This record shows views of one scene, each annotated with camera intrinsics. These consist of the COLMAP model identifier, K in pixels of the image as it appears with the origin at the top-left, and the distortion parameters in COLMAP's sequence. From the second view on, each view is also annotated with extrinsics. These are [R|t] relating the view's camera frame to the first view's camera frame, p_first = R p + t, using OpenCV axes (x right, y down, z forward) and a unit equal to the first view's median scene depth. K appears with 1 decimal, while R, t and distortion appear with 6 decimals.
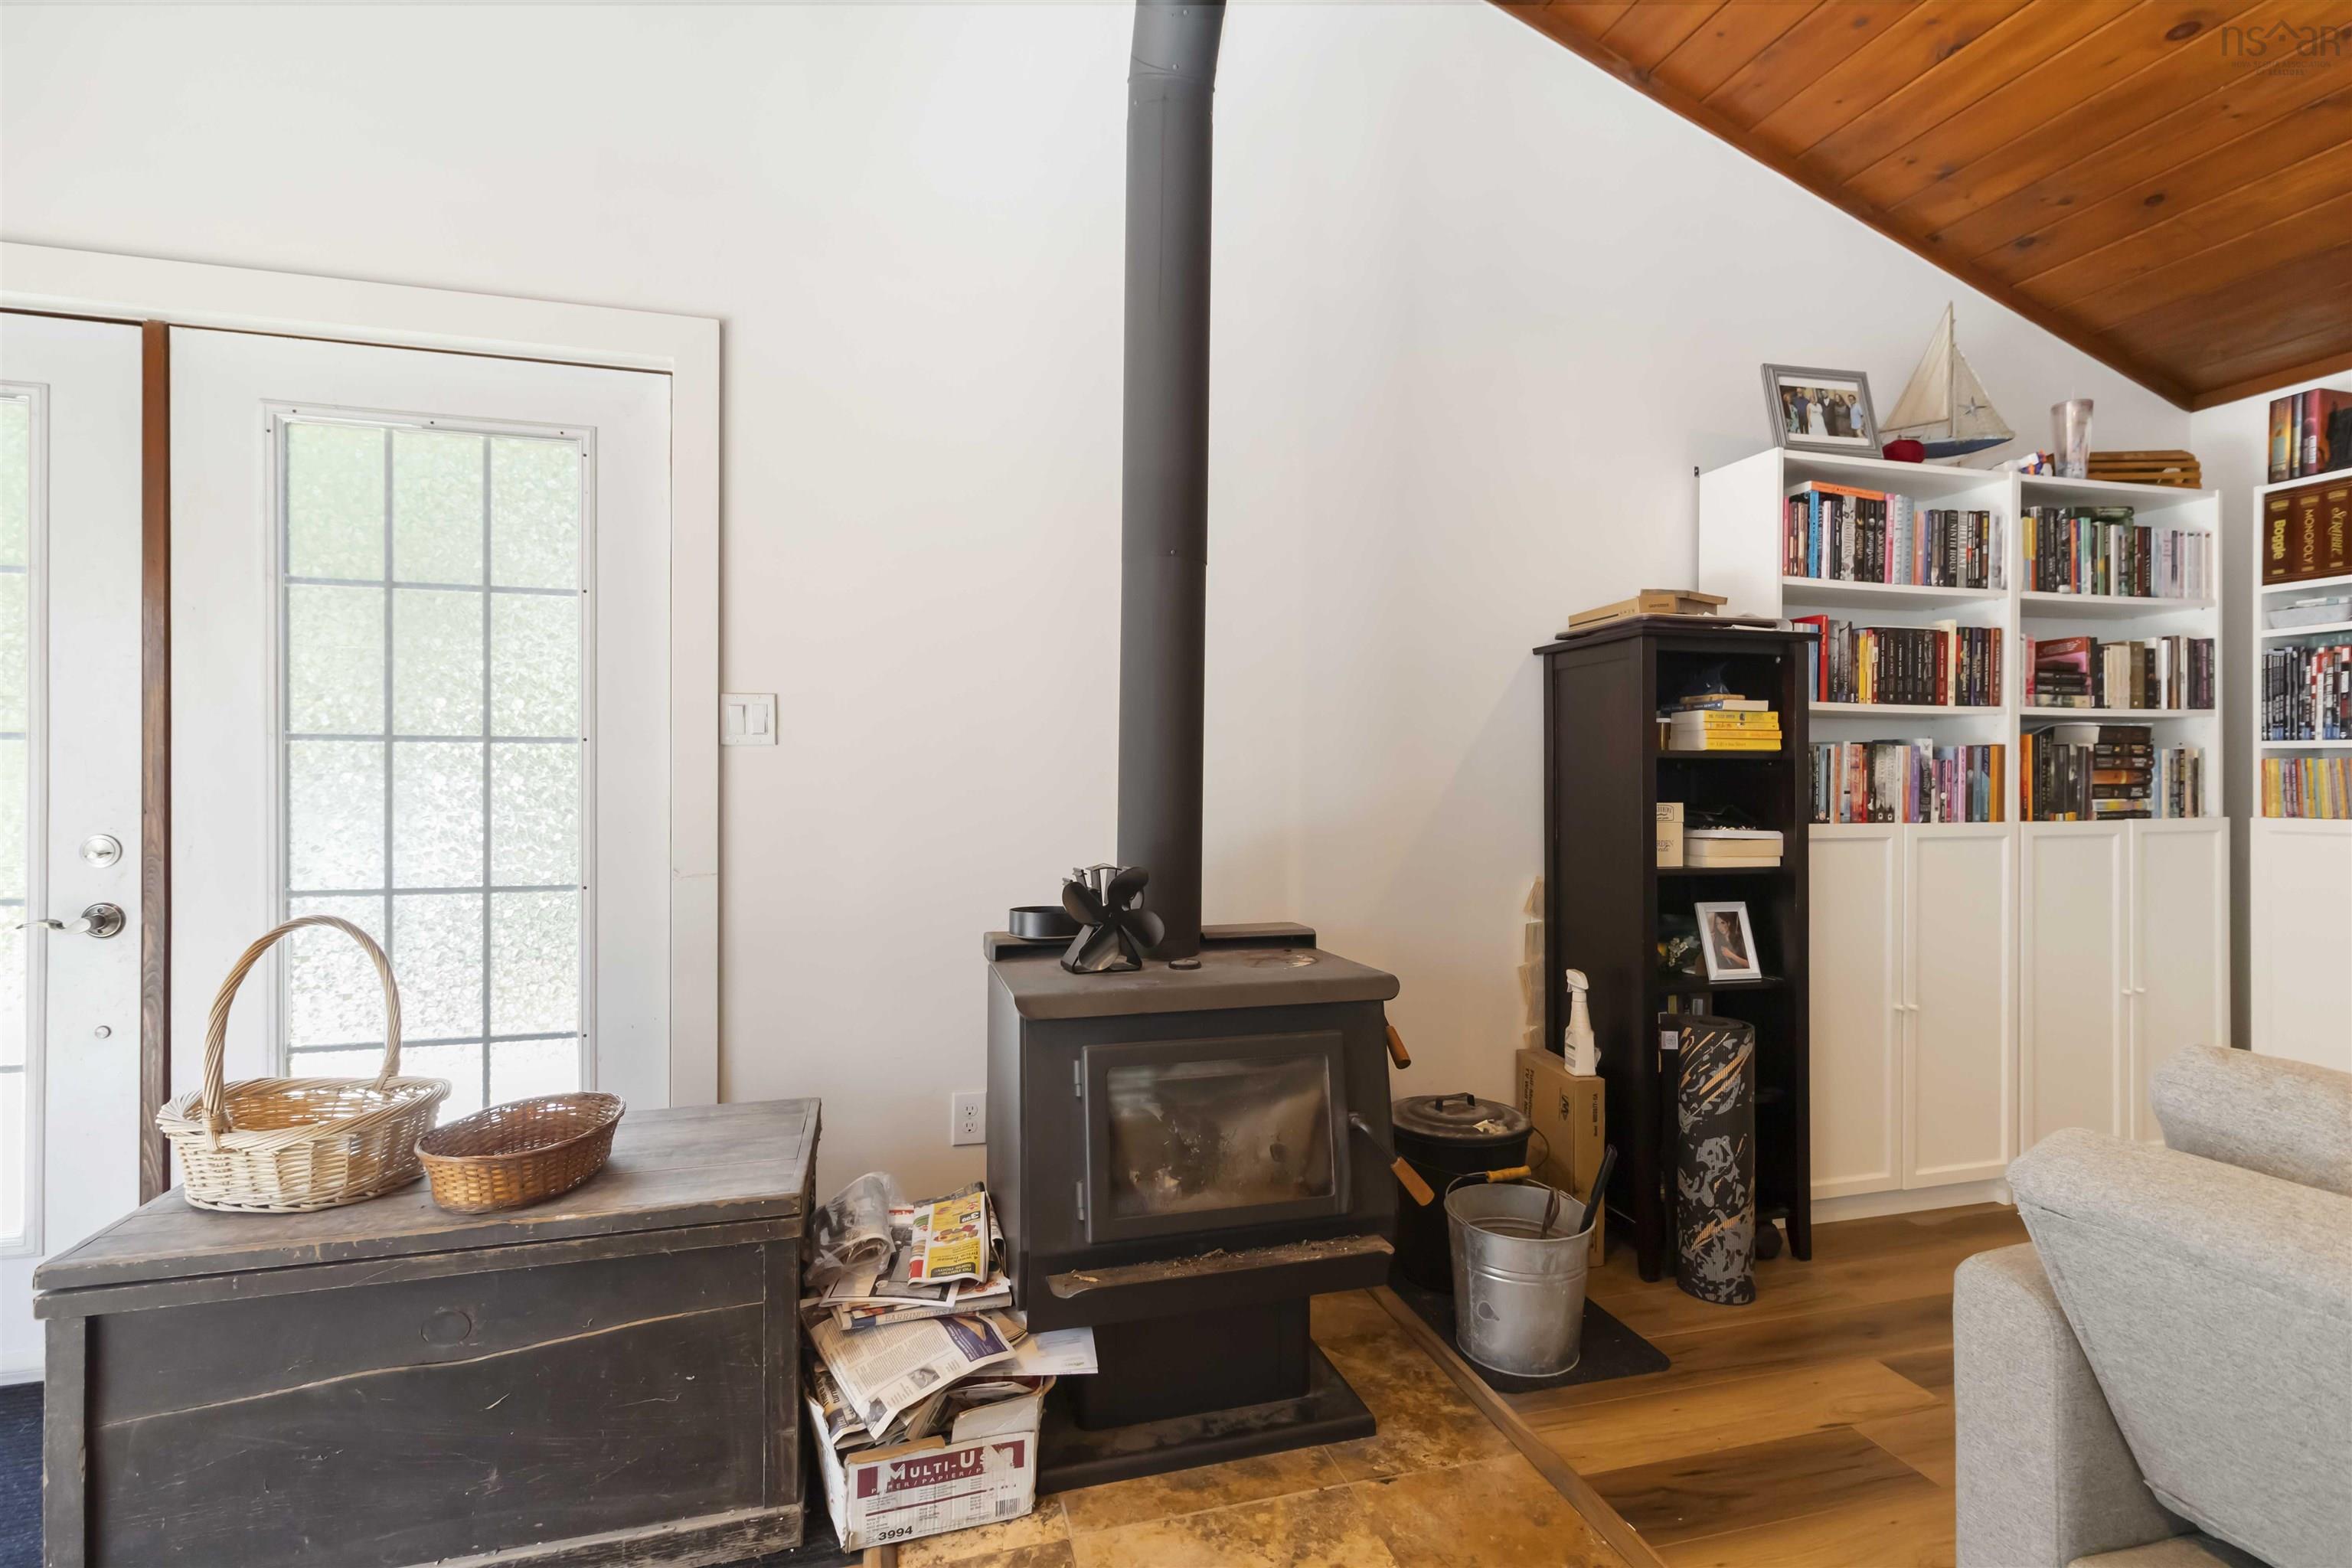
lens RADIAL K [[1126.6, 0, 1196.6], [0, 1126.6, 778.7], [0, 0, 1]] dist [0.004055, 0.001136]
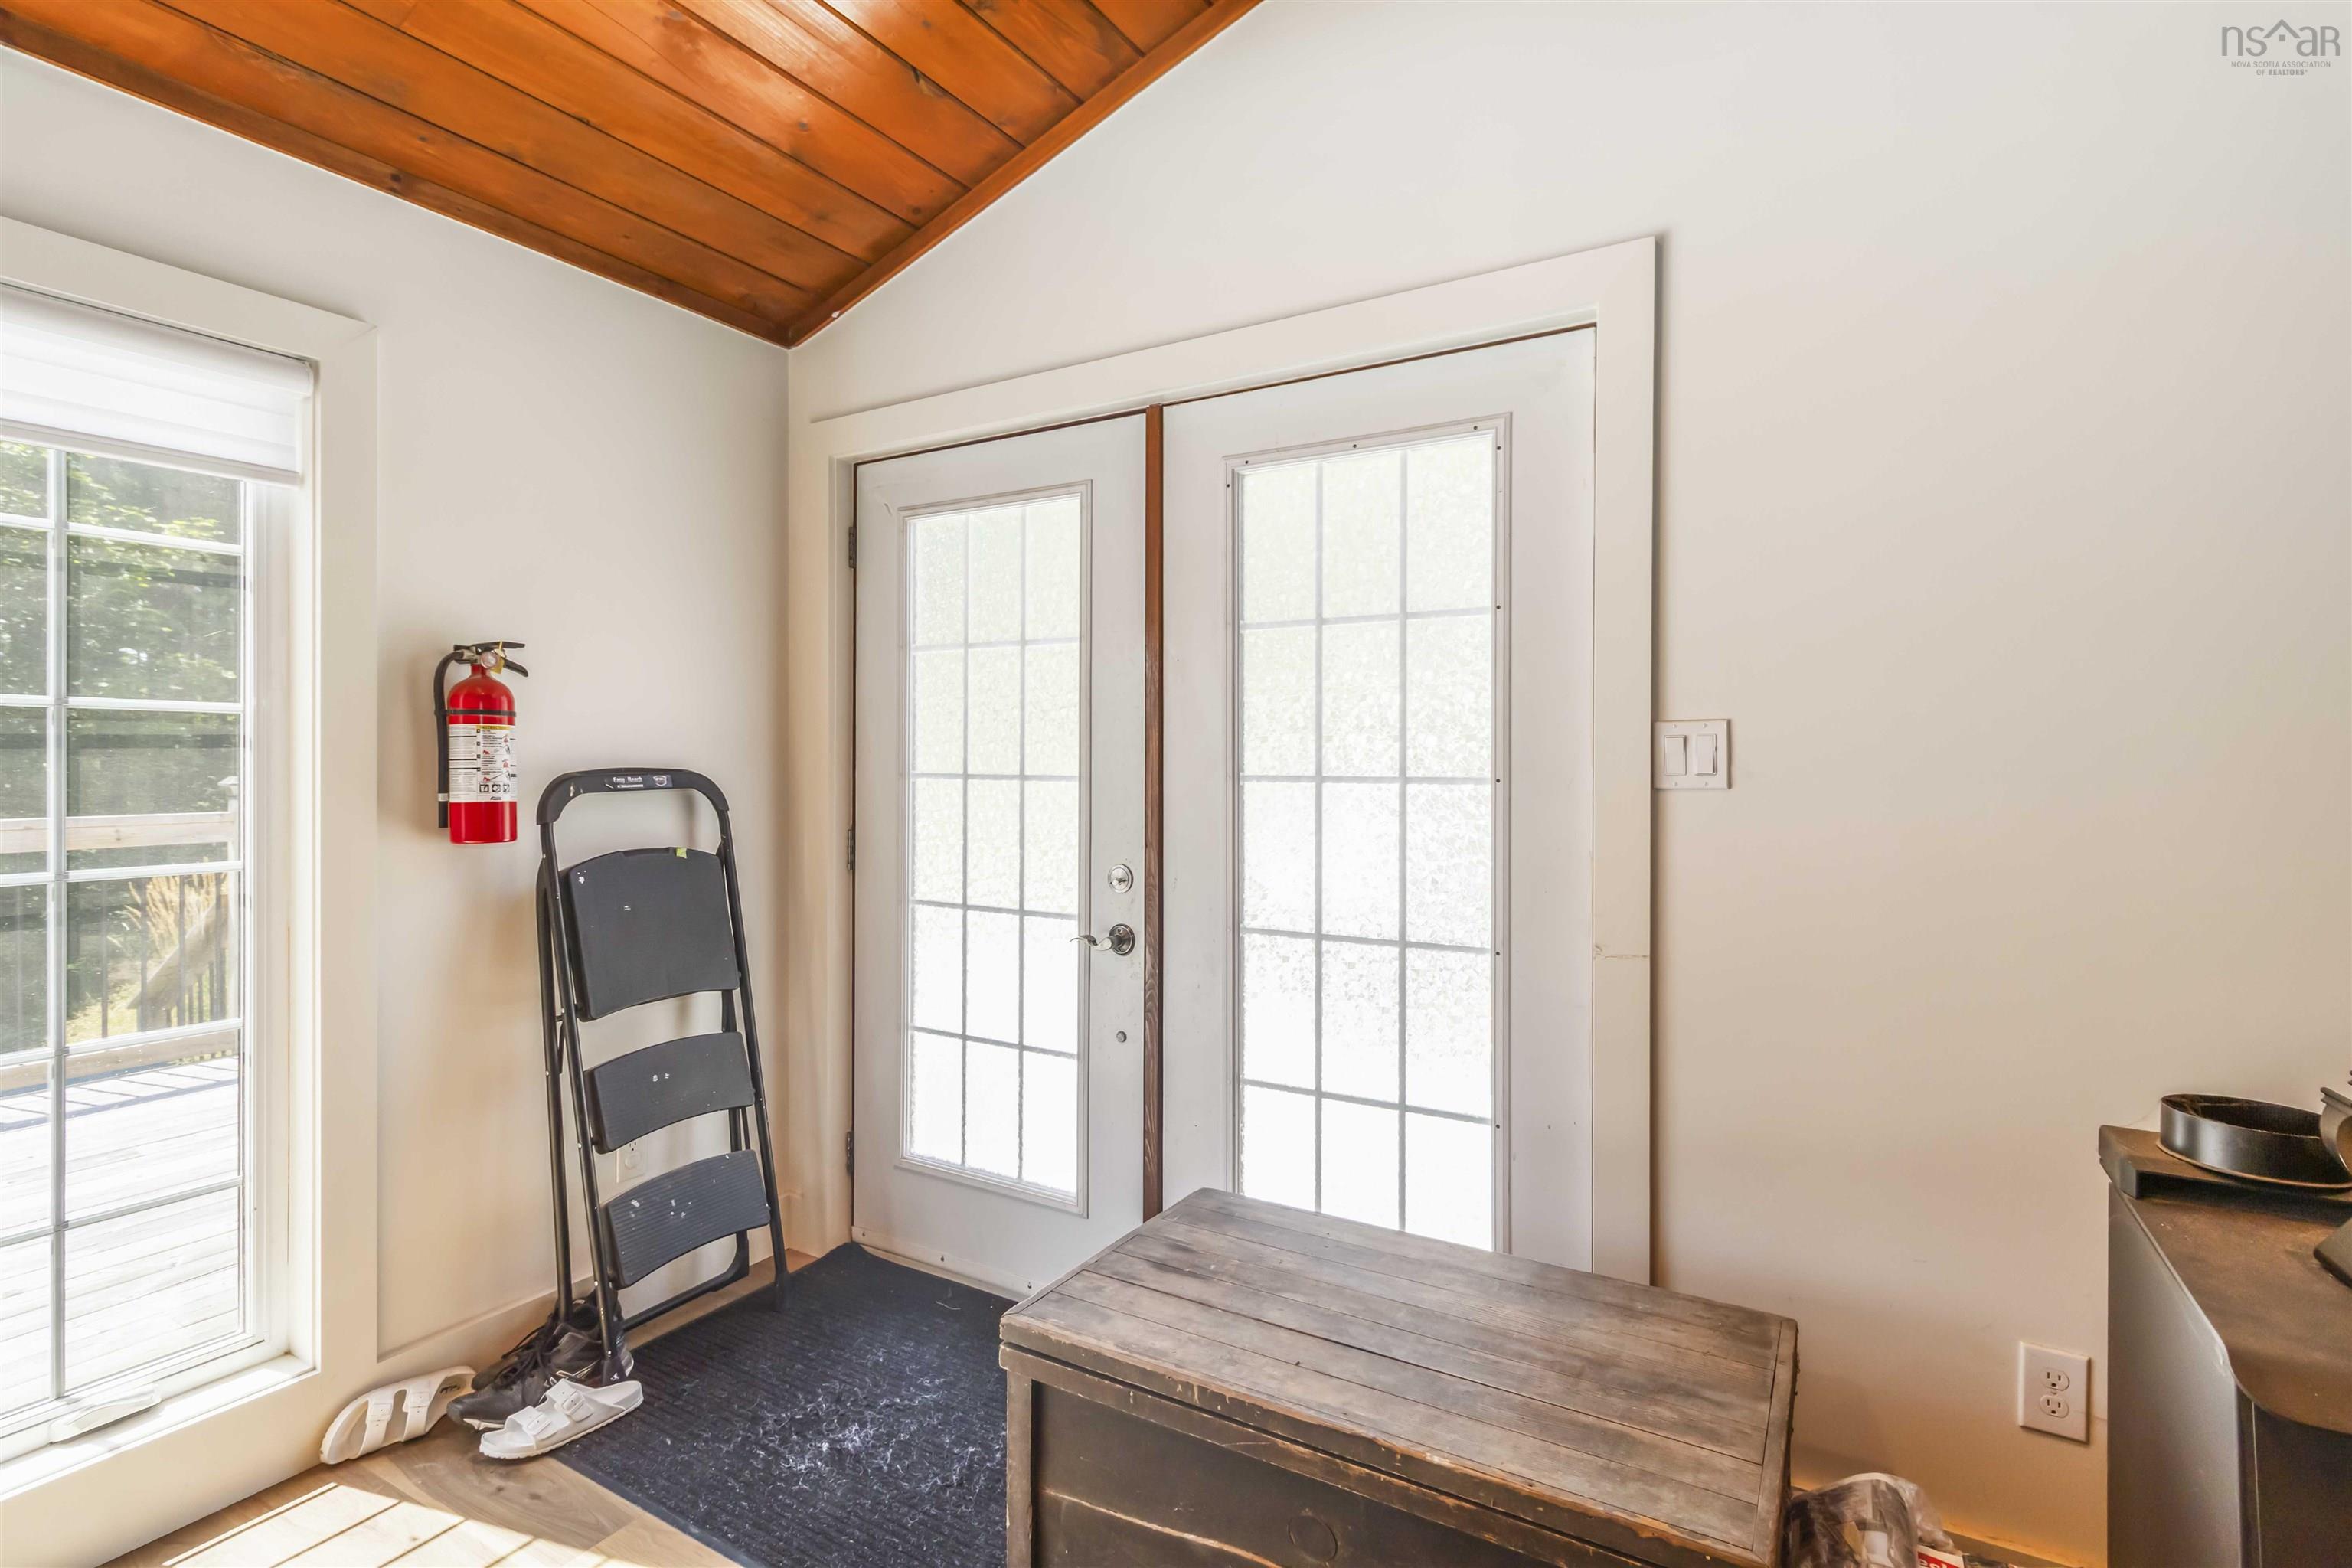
lens RADIAL K [[1126.6, 0, 1193.8], [0, 1126.6, 775.8], [0, 0, 1]] dist [0.004055, 0.001136]
pose [[0.696826, 0.005743, -0.717217, -0.093756], [0.002307, 0.999945, 0.010249, -0.050255], [0.717237, -0.008796, 0.696774, 0.250010]]
